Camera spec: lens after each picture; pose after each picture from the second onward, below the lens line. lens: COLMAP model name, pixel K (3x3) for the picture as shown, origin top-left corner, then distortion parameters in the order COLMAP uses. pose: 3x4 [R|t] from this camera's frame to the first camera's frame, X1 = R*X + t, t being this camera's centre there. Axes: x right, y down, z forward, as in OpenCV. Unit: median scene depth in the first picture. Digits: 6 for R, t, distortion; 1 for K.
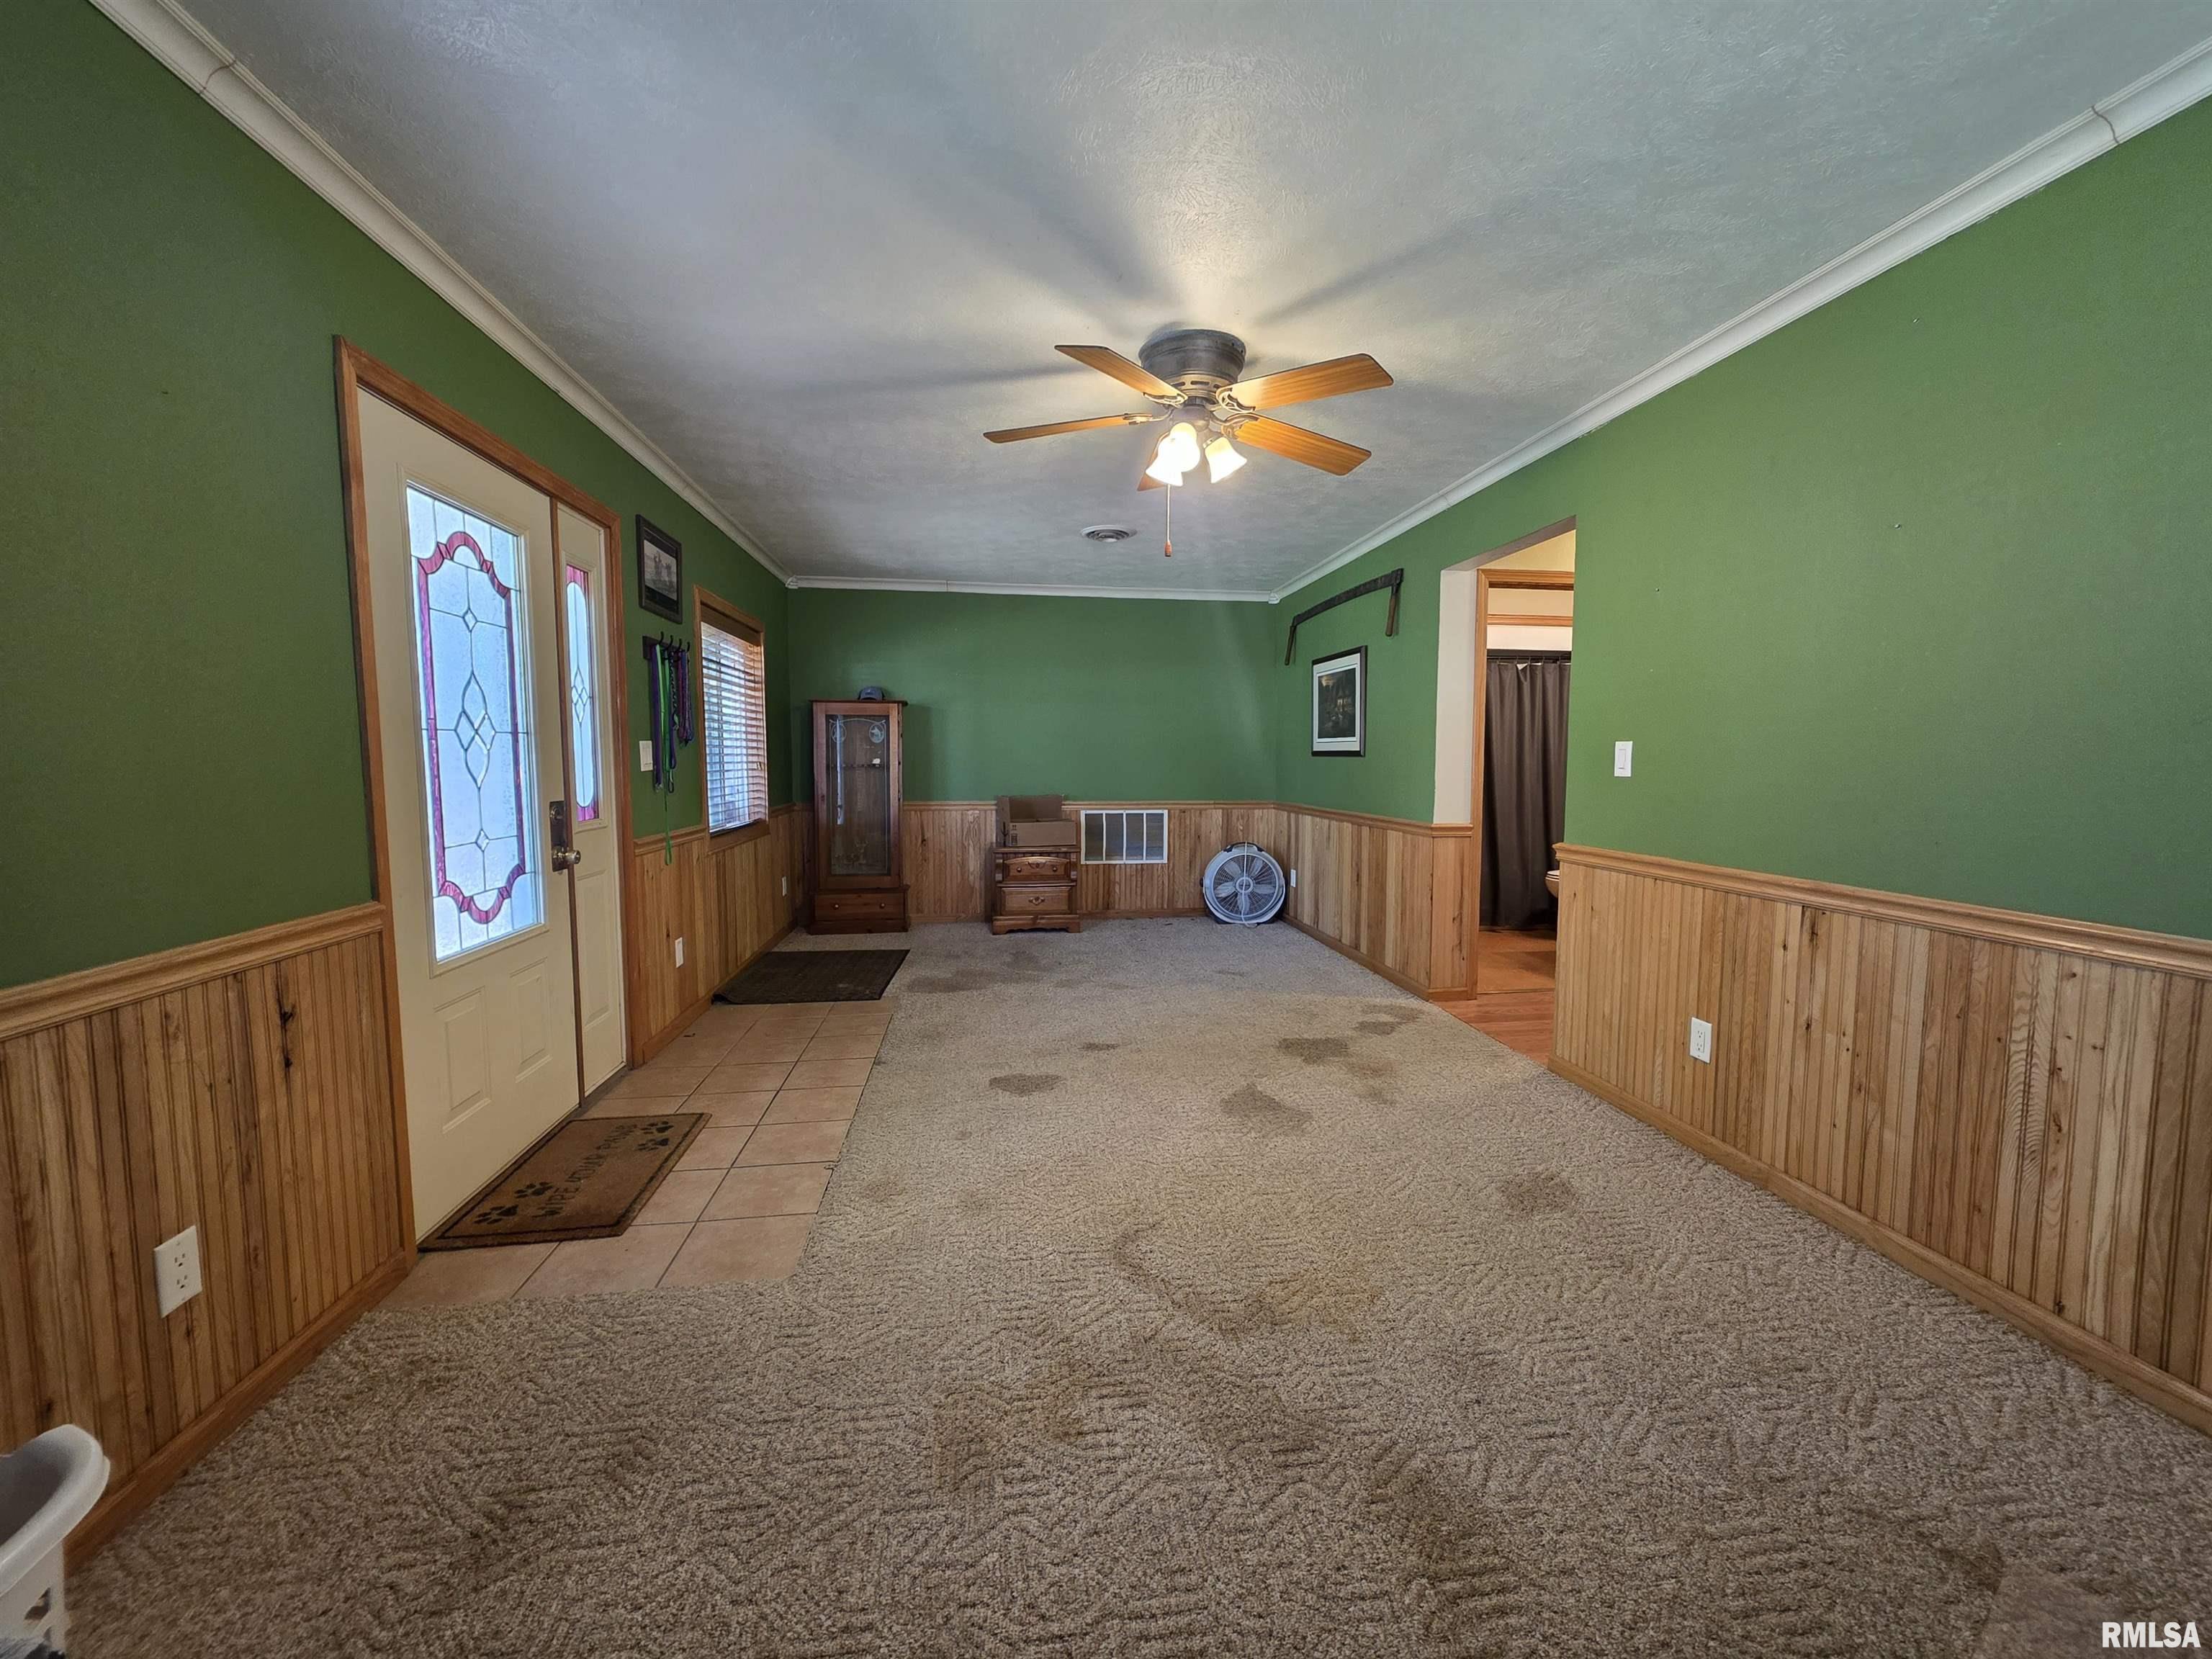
lens RADIAL K [[880.7, 0, 1114.1], [0, 880.7, 822.3], [0, 0, 1]] dist [0.008576, 0.000067]
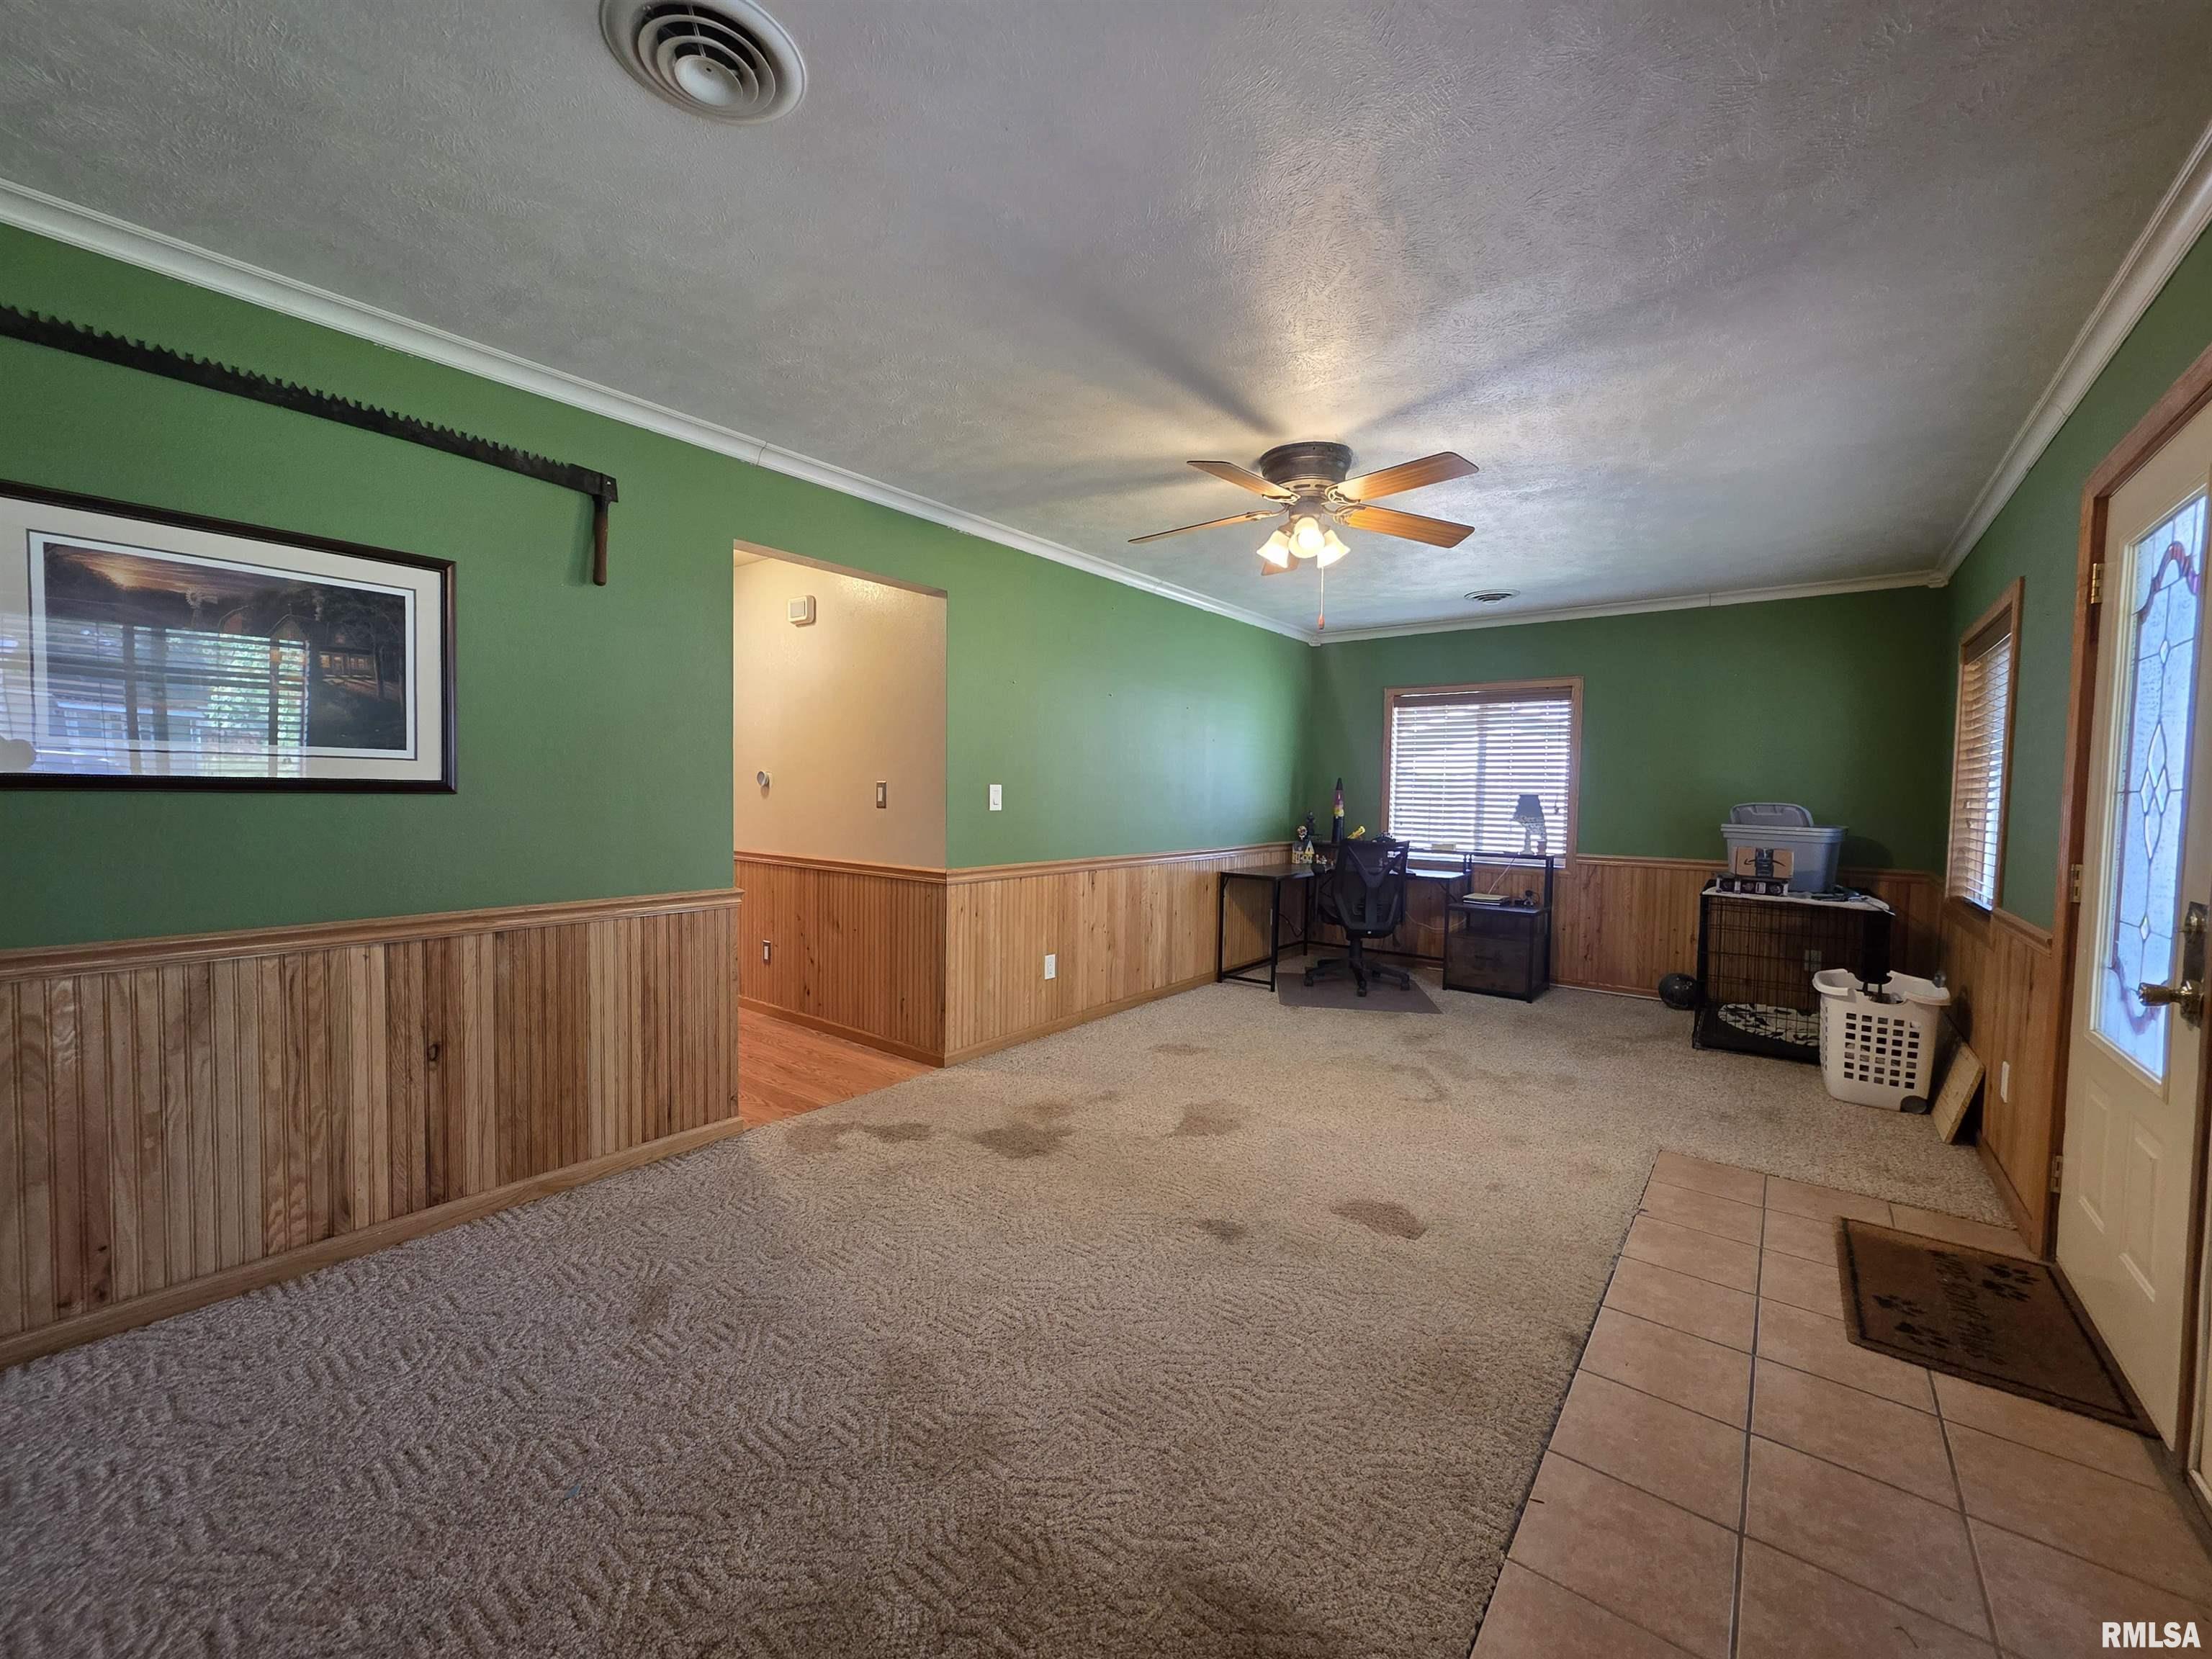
lens RADIAL K [[880.7, 0, 1114.1], [0, 880.7, 822.3], [0, 0, 1]] dist [0.008576, 0.000067]
pose [[-0.699614, -0.039834, 0.713409, -0.506790], [0.036162, 0.995191, 0.091030, -0.146019], [-0.713605, 0.089484, -0.694810, 1.761345]]
